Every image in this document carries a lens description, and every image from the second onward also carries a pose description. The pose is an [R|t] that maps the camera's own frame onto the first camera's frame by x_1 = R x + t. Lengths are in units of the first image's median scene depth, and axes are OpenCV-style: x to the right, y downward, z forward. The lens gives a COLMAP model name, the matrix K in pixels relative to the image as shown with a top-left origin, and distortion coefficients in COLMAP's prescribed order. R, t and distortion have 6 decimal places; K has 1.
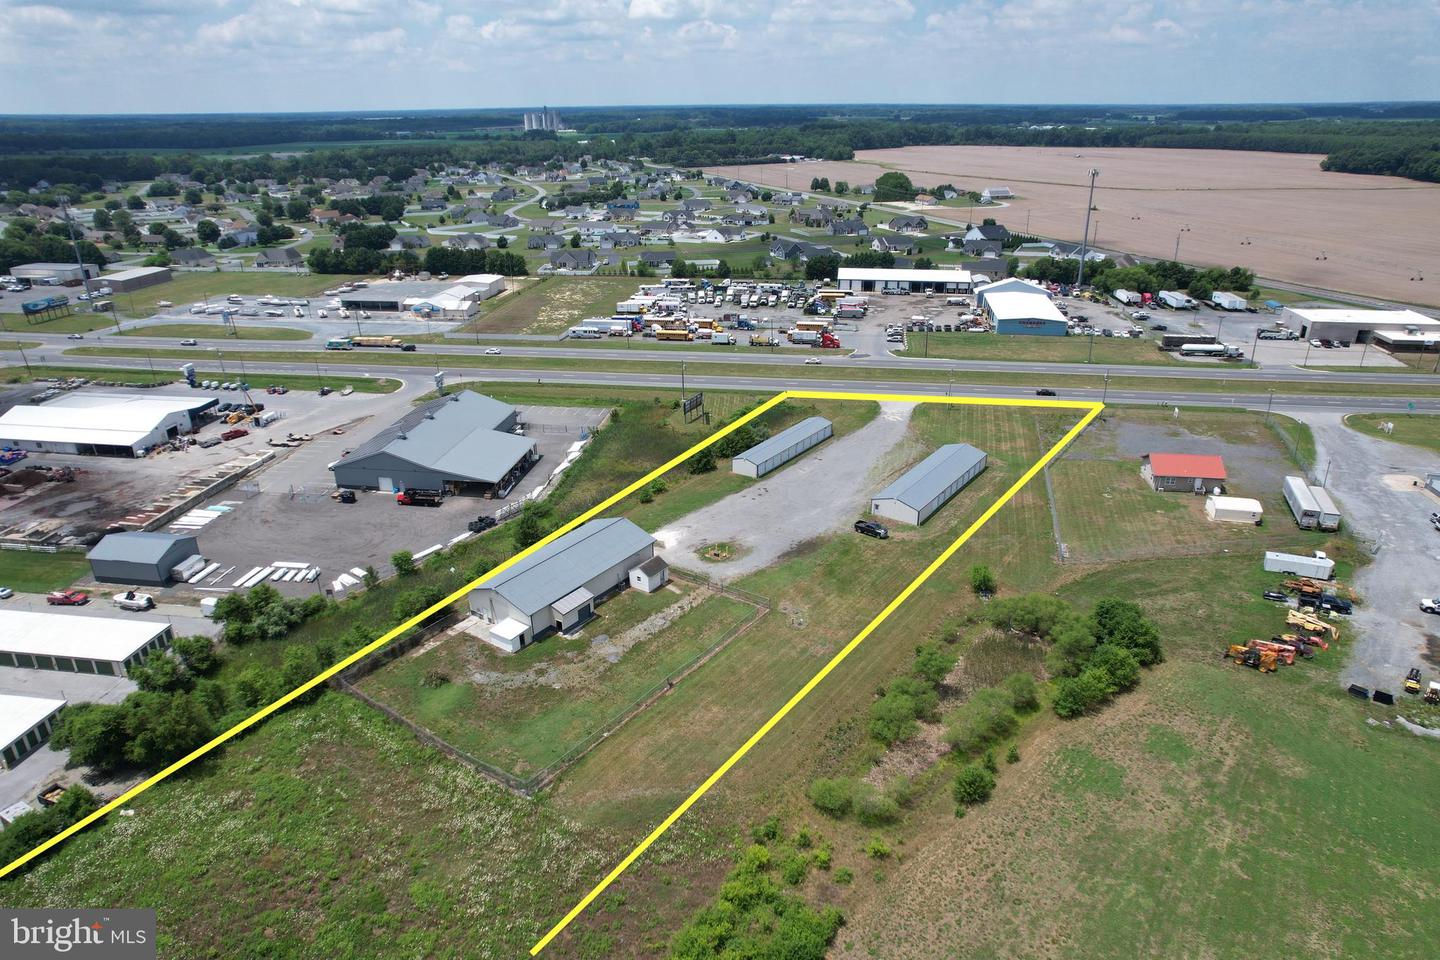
lens RADIAL K [[916.5, 0, 713.8], [0, 916.5, 486.0], [0, 0, 1]] dist [-0.078948, 0.074861]
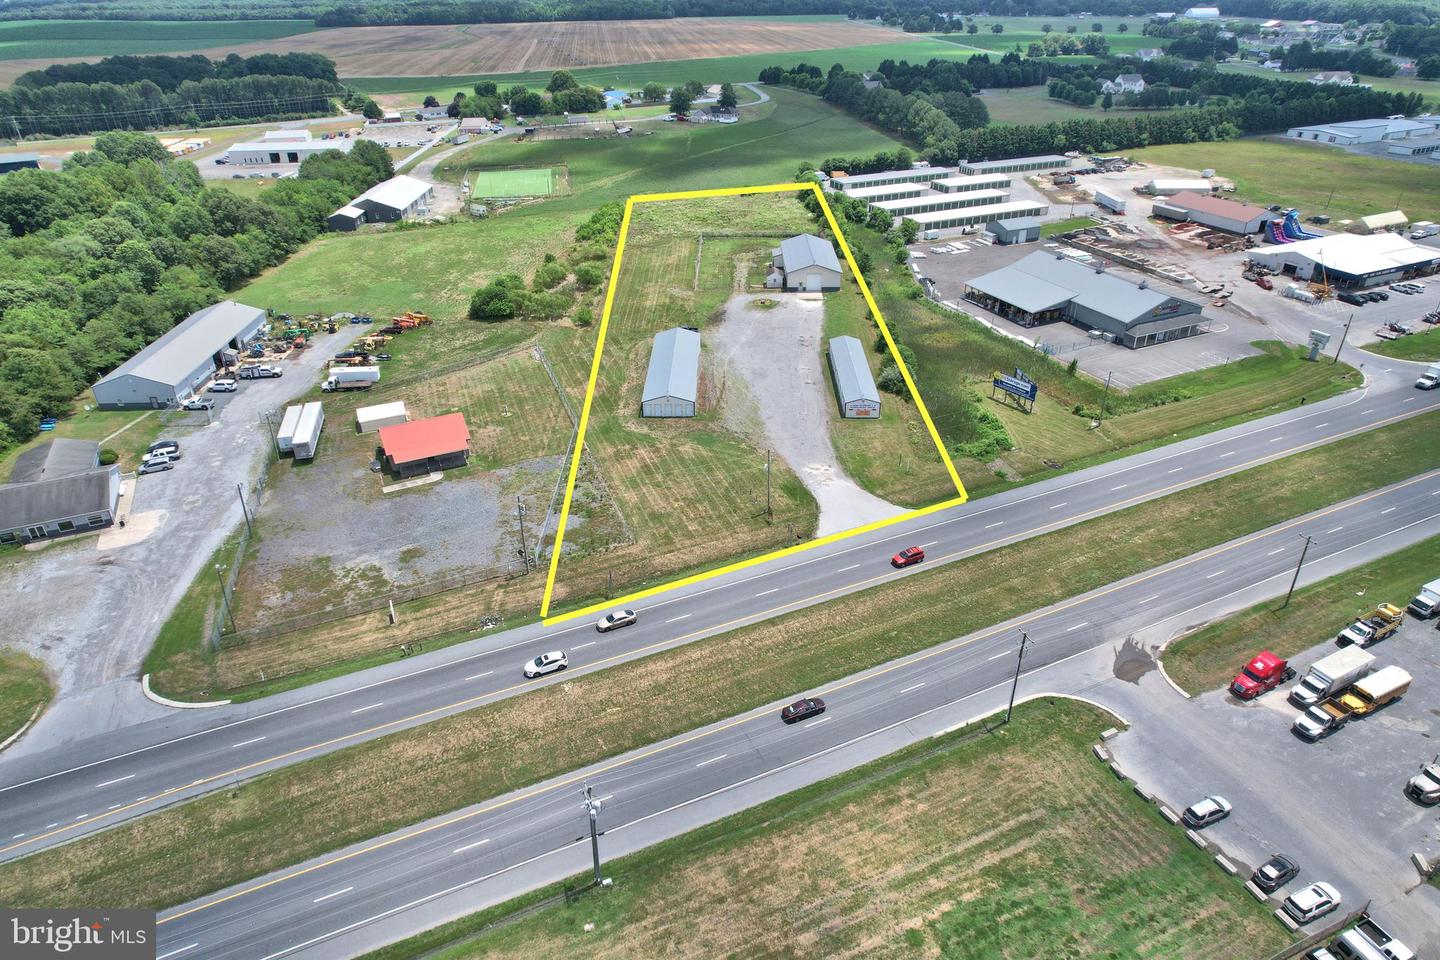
lens RADIAL K [[916.5, 0, 713.8], [0, 916.5, 486.0], [0, 0, 1]] dist [-0.078948, 0.074861]
pose [[-0.825412, 0.296189, -0.480590, 0.707729], [-0.205185, 0.635685, 0.744180, -0.665678], [0.525922, 0.712865, -0.463929, 1.550686]]
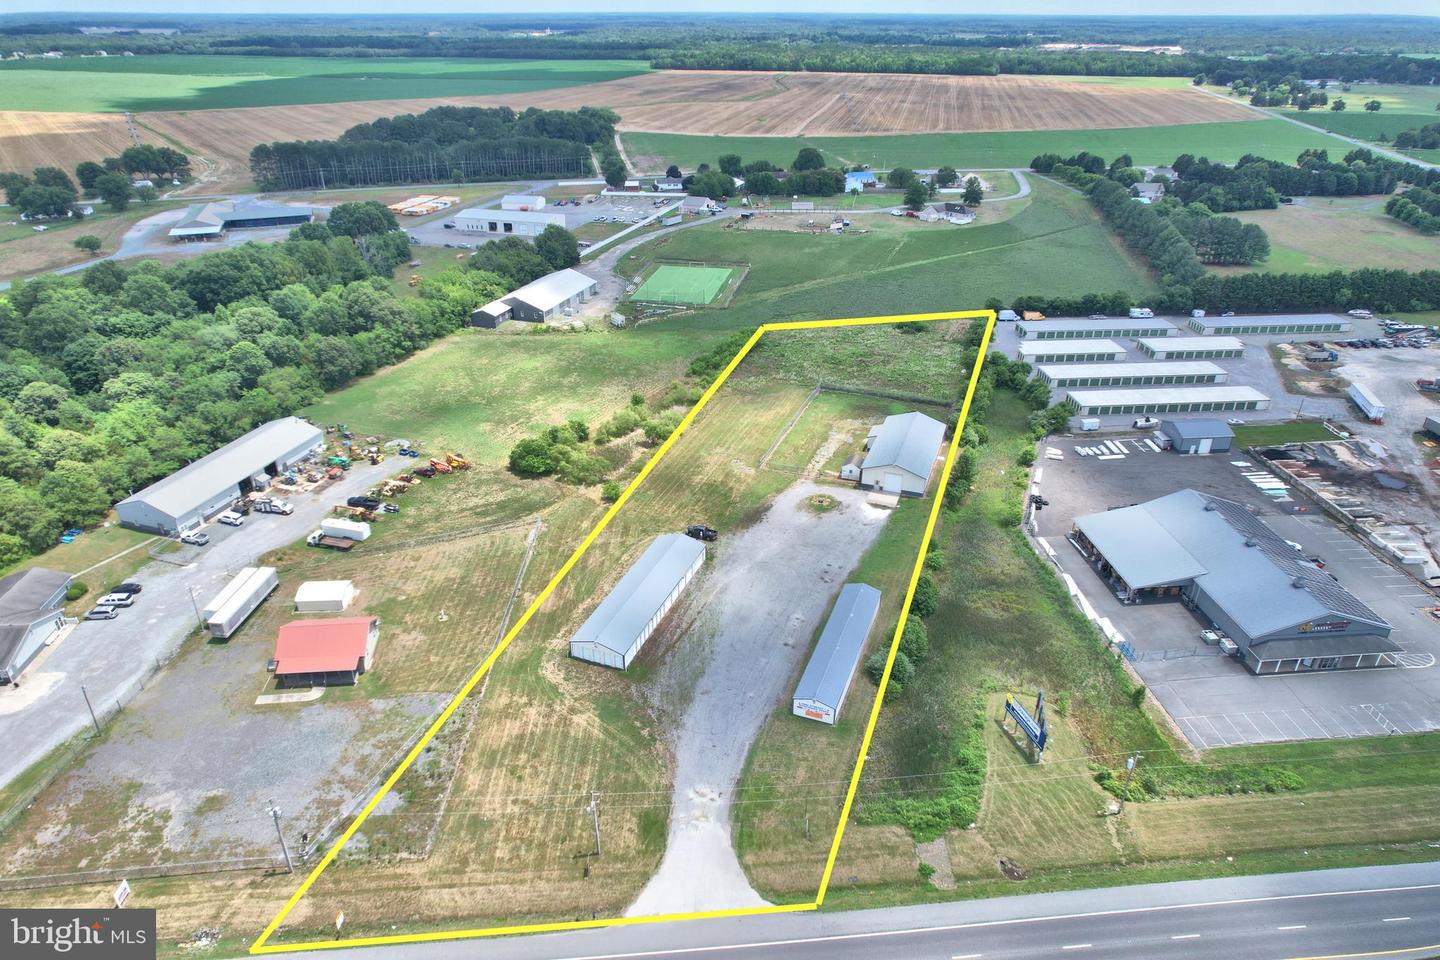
lens RADIAL K [[916.5, 0, 713.8], [0, 916.5, 486.0], [0, 0, 1]] dist [-0.078948, 0.074861]
pose [[-0.968561, 0.123016, -0.216235, 0.343864], [-0.090721, 0.634683, 0.767429, -0.732841], [0.231646, 0.762918, -0.603569, 1.438384]]
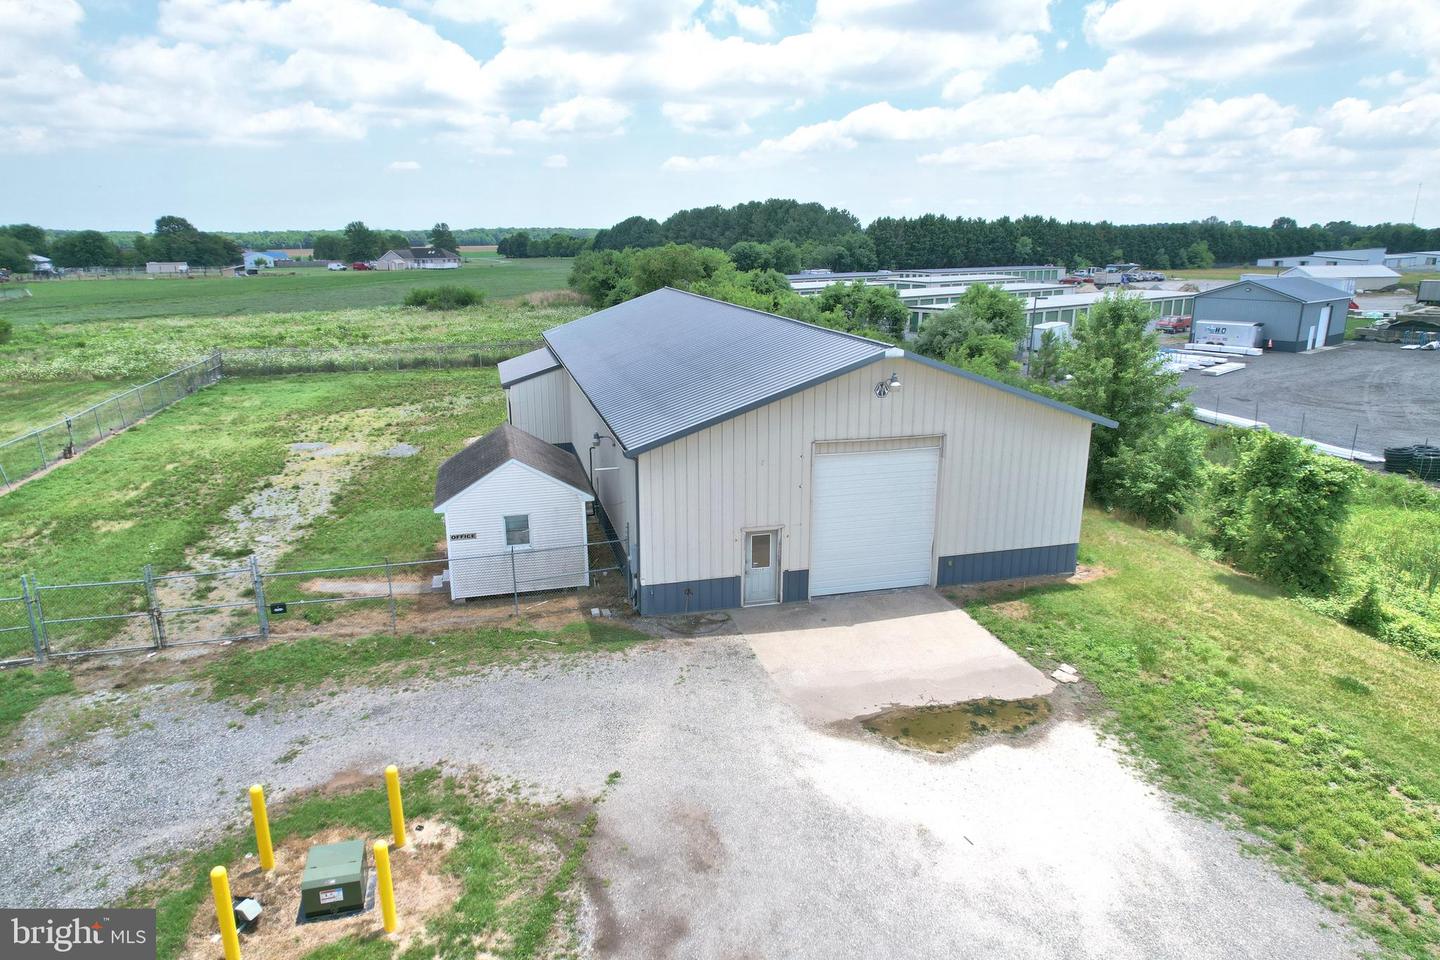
lens RADIAL K [[916.5, 0, 713.8], [0, 916.5, 486.0], [0, 0, 1]] dist [-0.078948, 0.074861]
pose [[-0.655771, 0.213449, -0.724158, 0.029859], [-0.283324, 0.819513, 0.498123, -0.011205], [0.699780, 0.531825, -0.476938, 0.893555]]
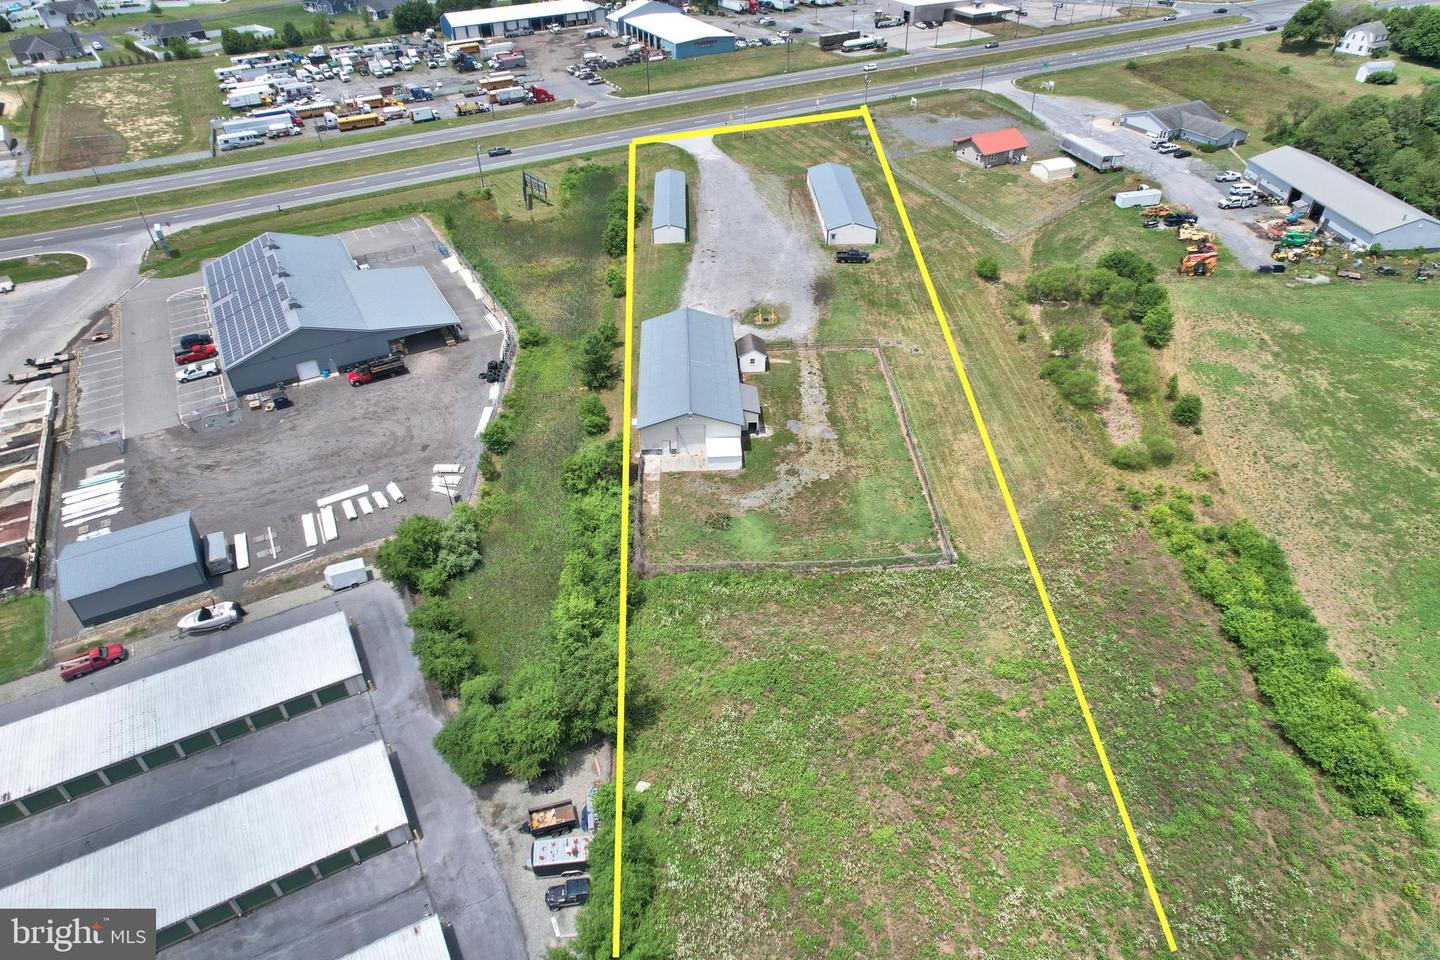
lens RADIAL K [[916.5, 0, 713.8], [0, 916.5, 486.0], [0, 0, 1]] dist [-0.078948, 0.074861]
pose [[0.796303, -0.372162, 0.476861, -0.484899], [0.239732, 0.917945, 0.316078, -0.070059], [-0.555364, -0.137375, 0.820182, 0.179451]]
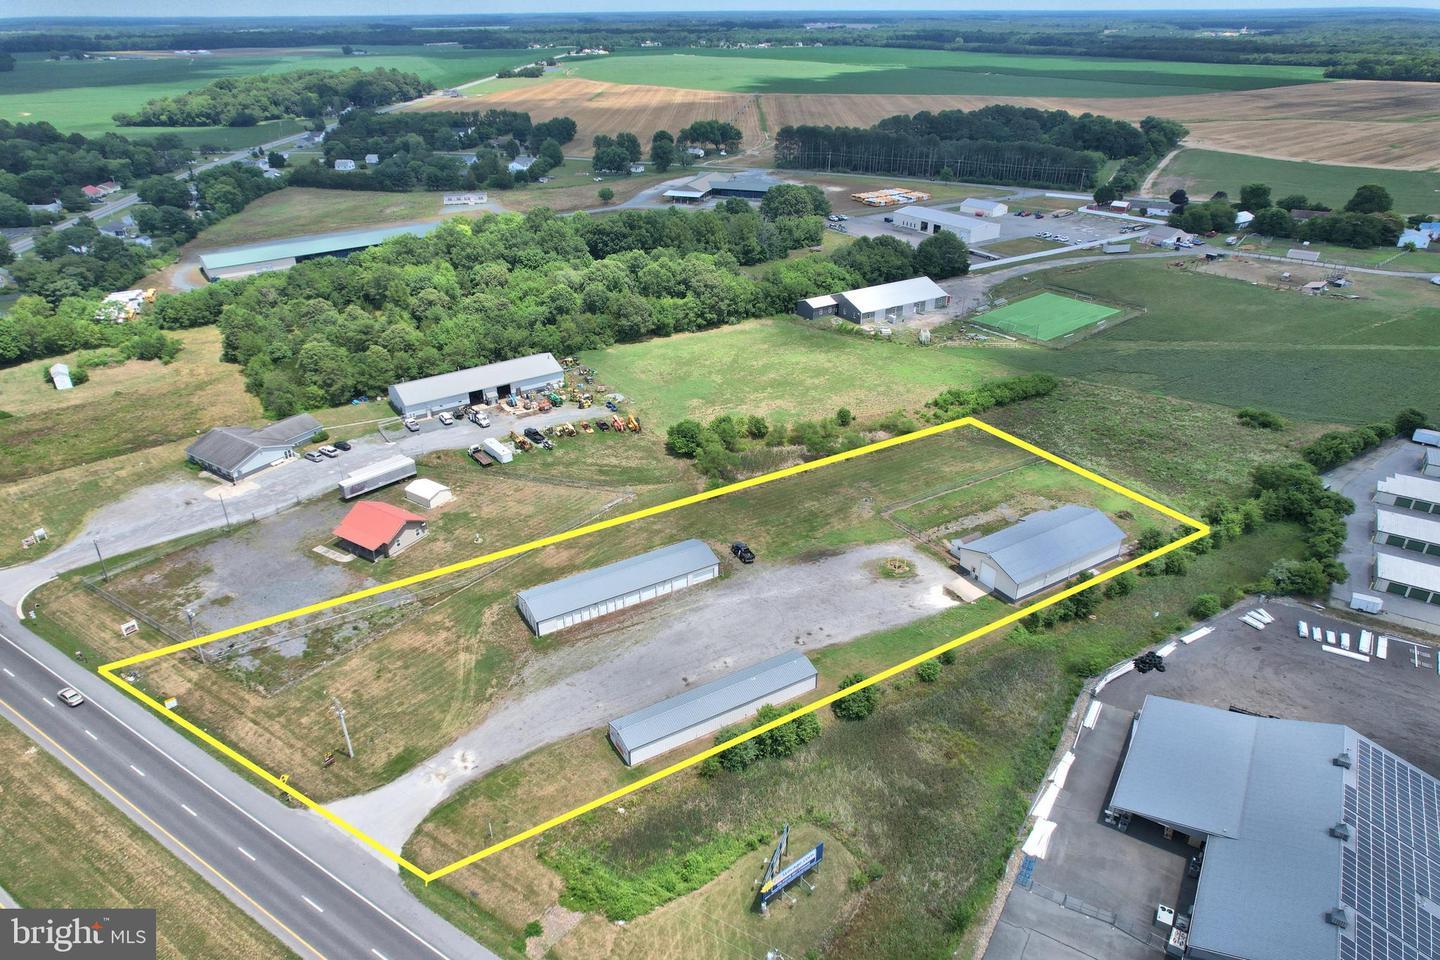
lens RADIAL K [[916.5, 0, 713.8], [0, 916.5, 486.0], [0, 0, 1]] dist [-0.078948, 0.074861]
pose [[-0.914185, -0.177149, 0.364534, -0.147293], [0.171722, 0.645405, 0.744288, -0.699708], [-0.367121, 0.743015, -0.559599, 1.371484]]
